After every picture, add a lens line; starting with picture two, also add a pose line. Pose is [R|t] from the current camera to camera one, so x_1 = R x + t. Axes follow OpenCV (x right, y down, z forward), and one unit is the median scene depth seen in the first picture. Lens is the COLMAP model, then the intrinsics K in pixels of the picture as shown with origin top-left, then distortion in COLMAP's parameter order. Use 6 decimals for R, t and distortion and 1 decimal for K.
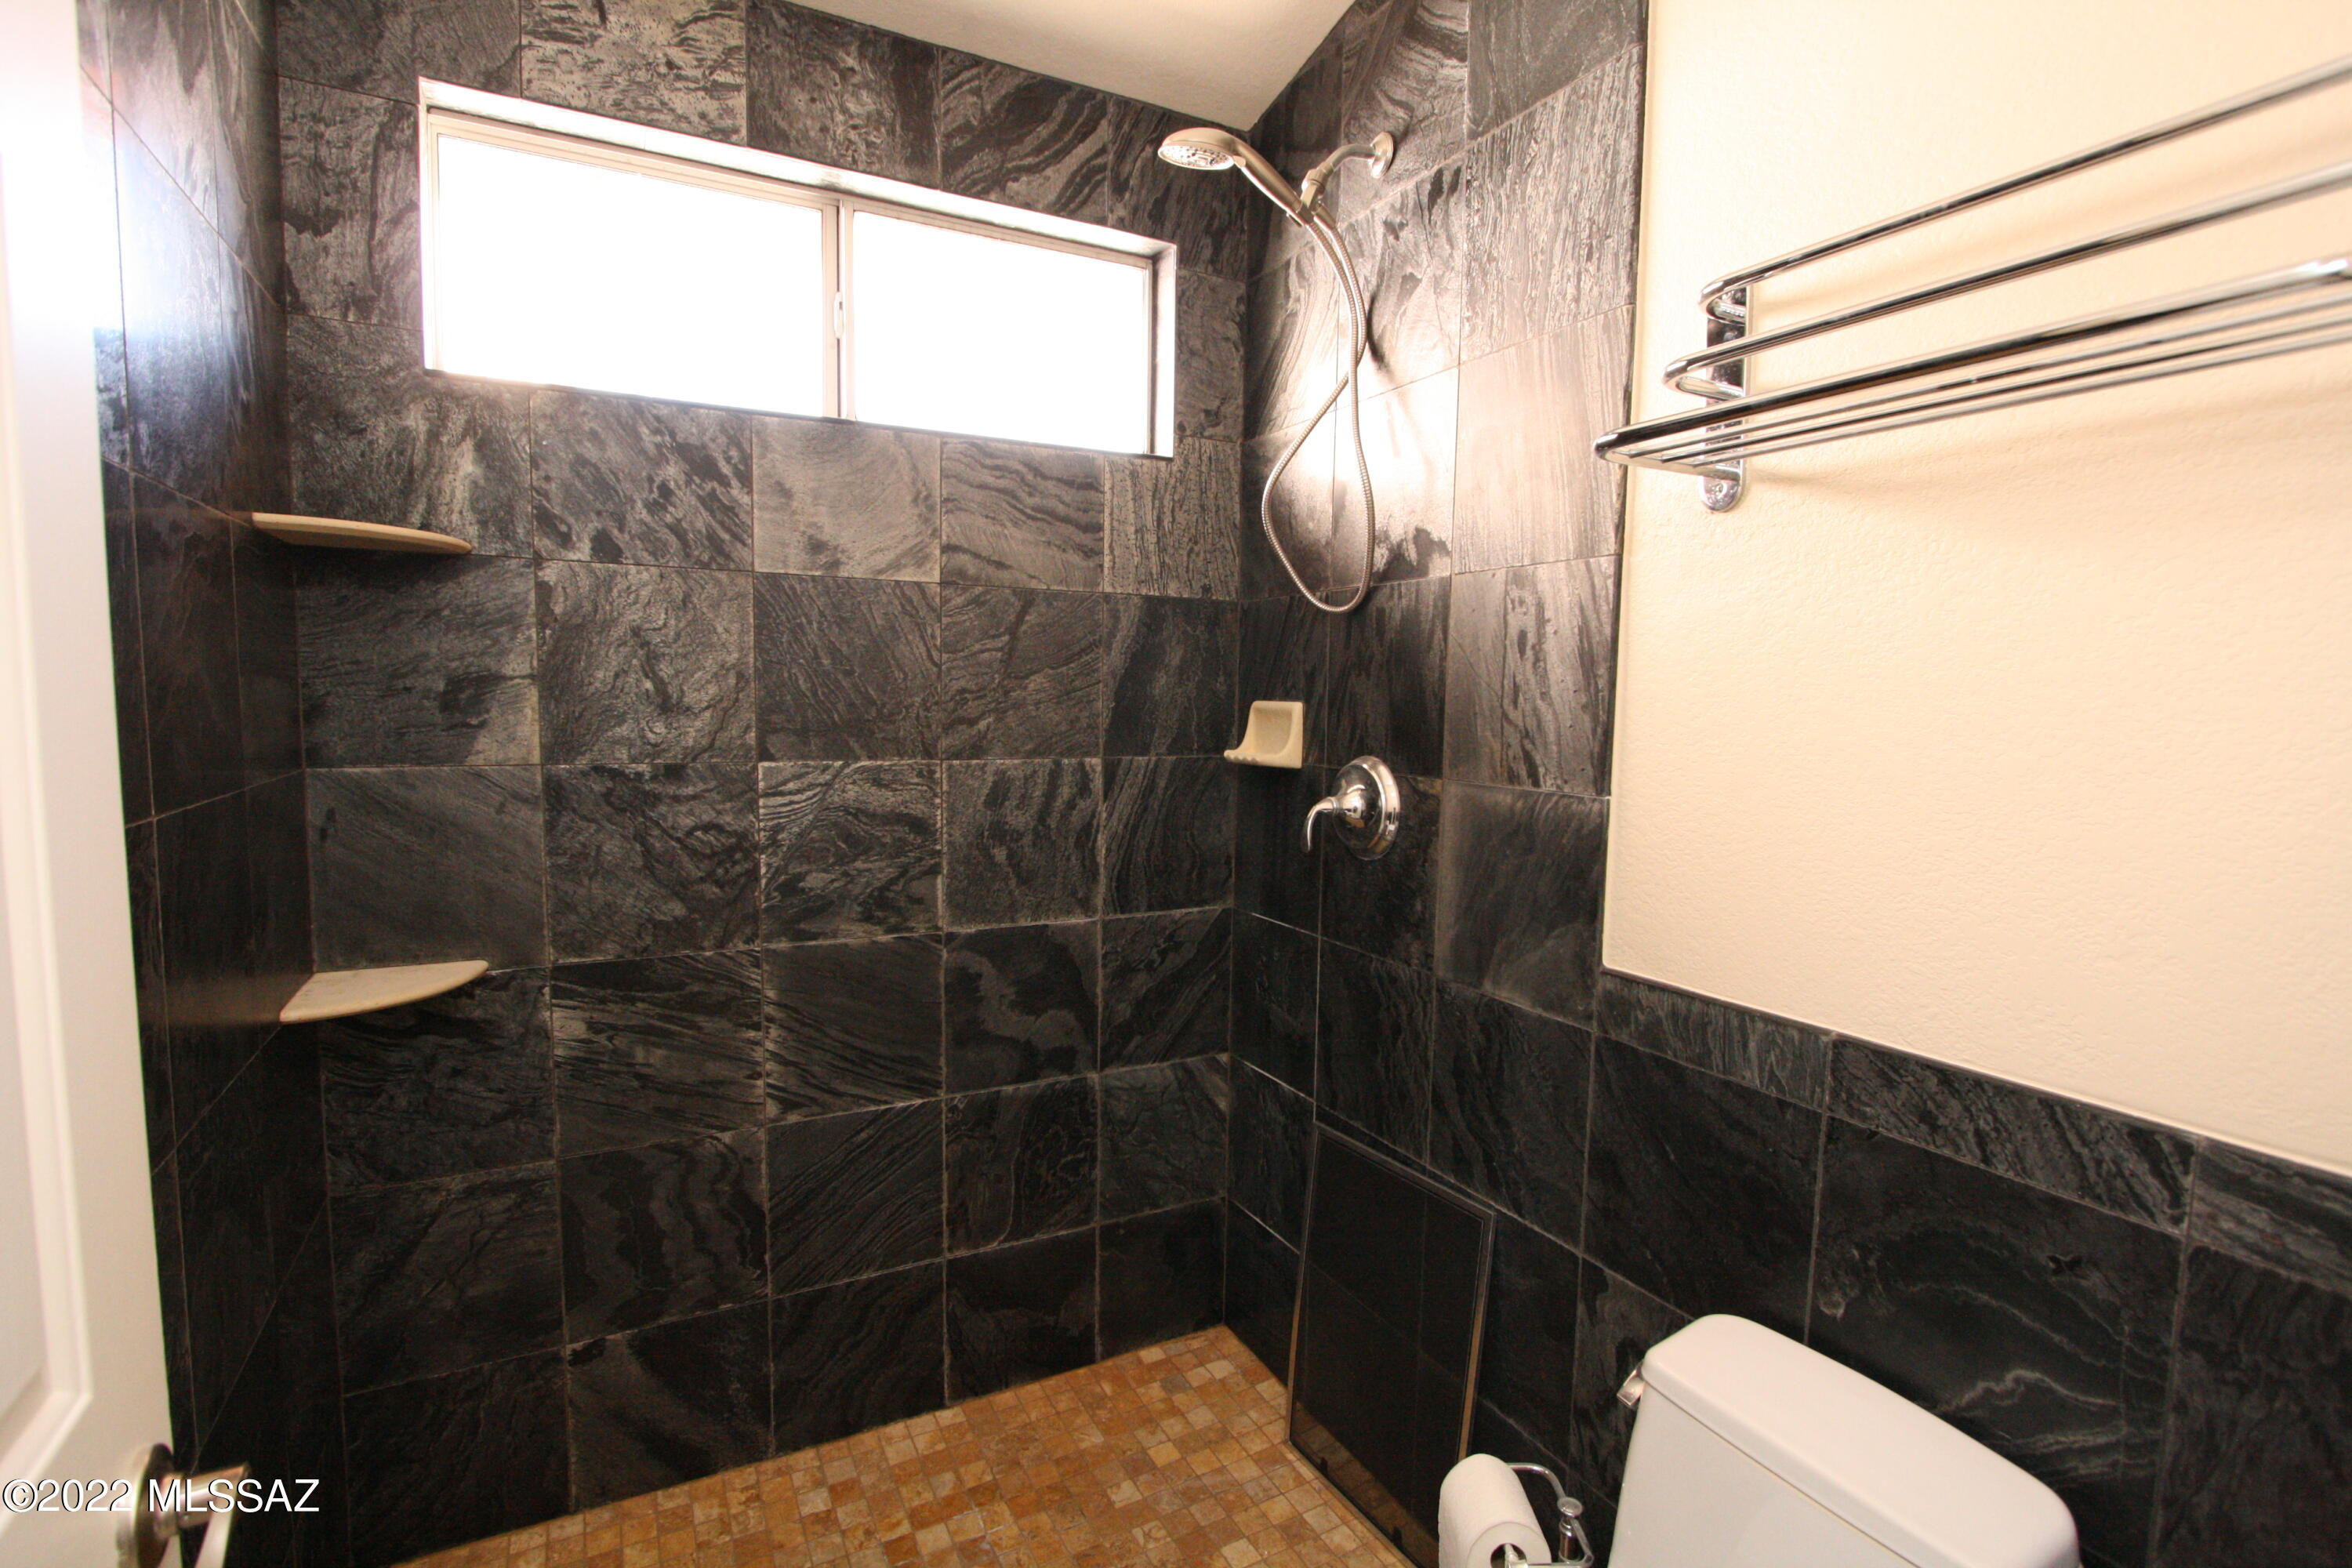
lens RADIAL K [[1083.7, 0, 1176.0], [0, 1083.7, 784.0], [0, 0, 1]] dist [-0.015180, 0.001280]
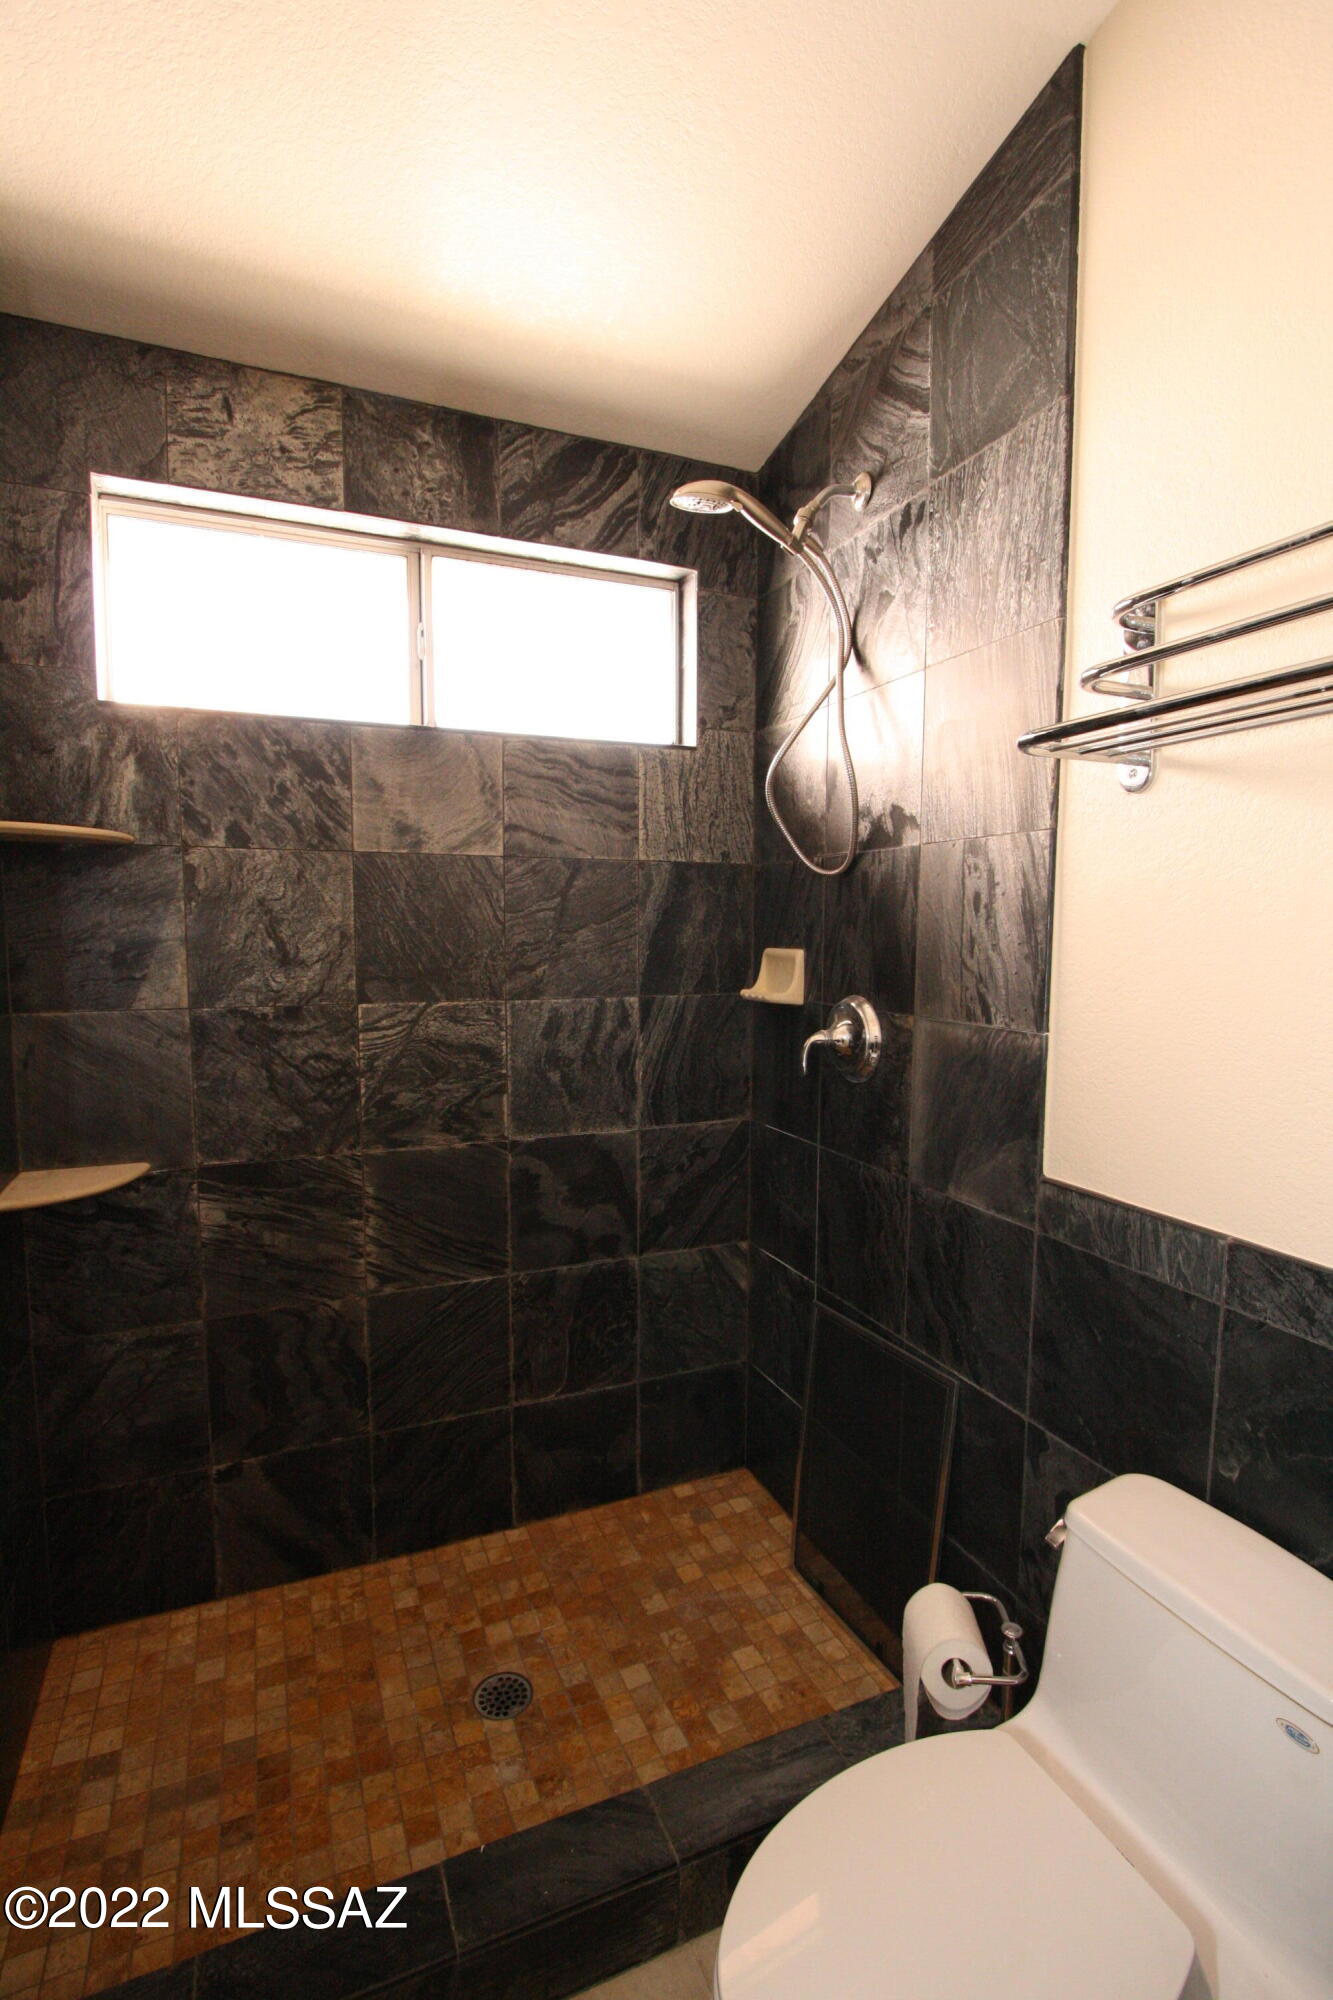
lens RADIAL K [[921.5, 0, 667.1], [0, 921.5, 1007.1], [0, 0, 1]] dist [-0.015180, 0.001280]
pose [[0.996814, -0.005509, -0.079574, 0.054253], [0.005700, 0.999981, 0.002176, -0.017500], [0.079561, -0.002622, 0.996827, -0.029216]]
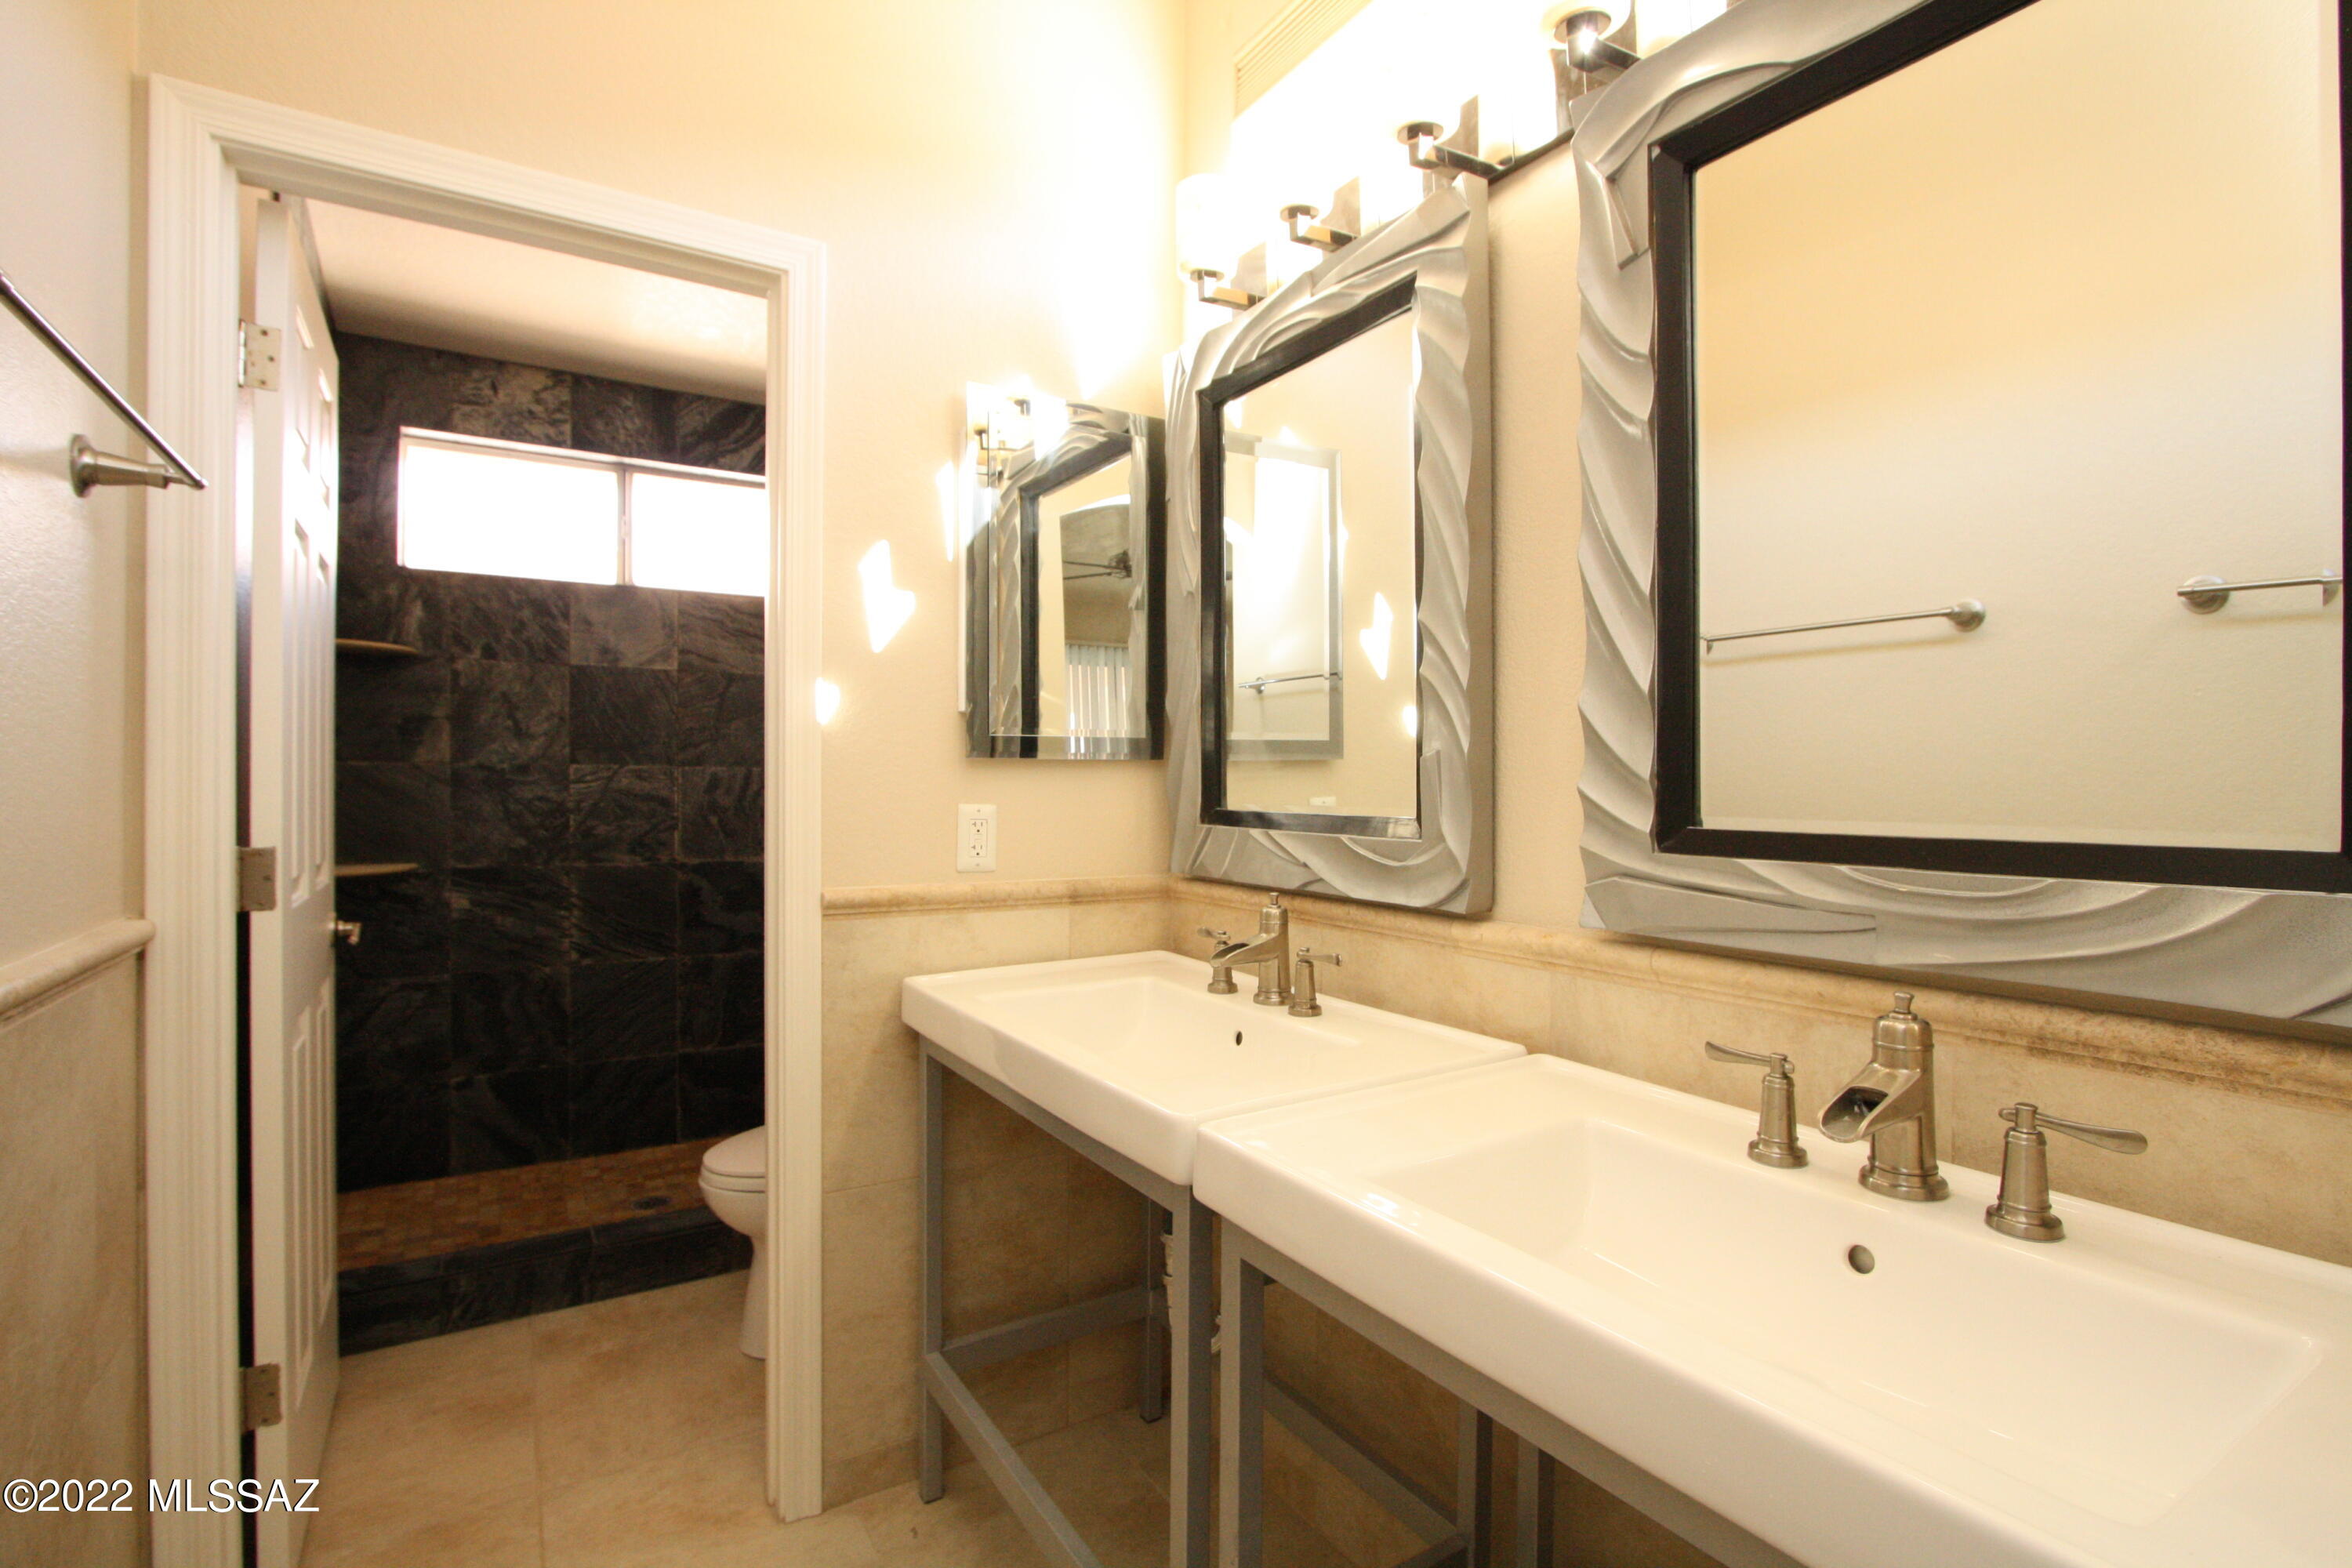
lens RADIAL K [[1090.6, 0, 1179.3], [0, 1090.6, 788.2], [0, 0, 1]] dist [-0.017598, 0.001133]
pose [[0.997584, -0.010150, 0.068732, 0.552287], [0.015653, 0.996671, -0.080009, 0.192757], [-0.067691, 0.080891, 0.994422, -0.964286]]
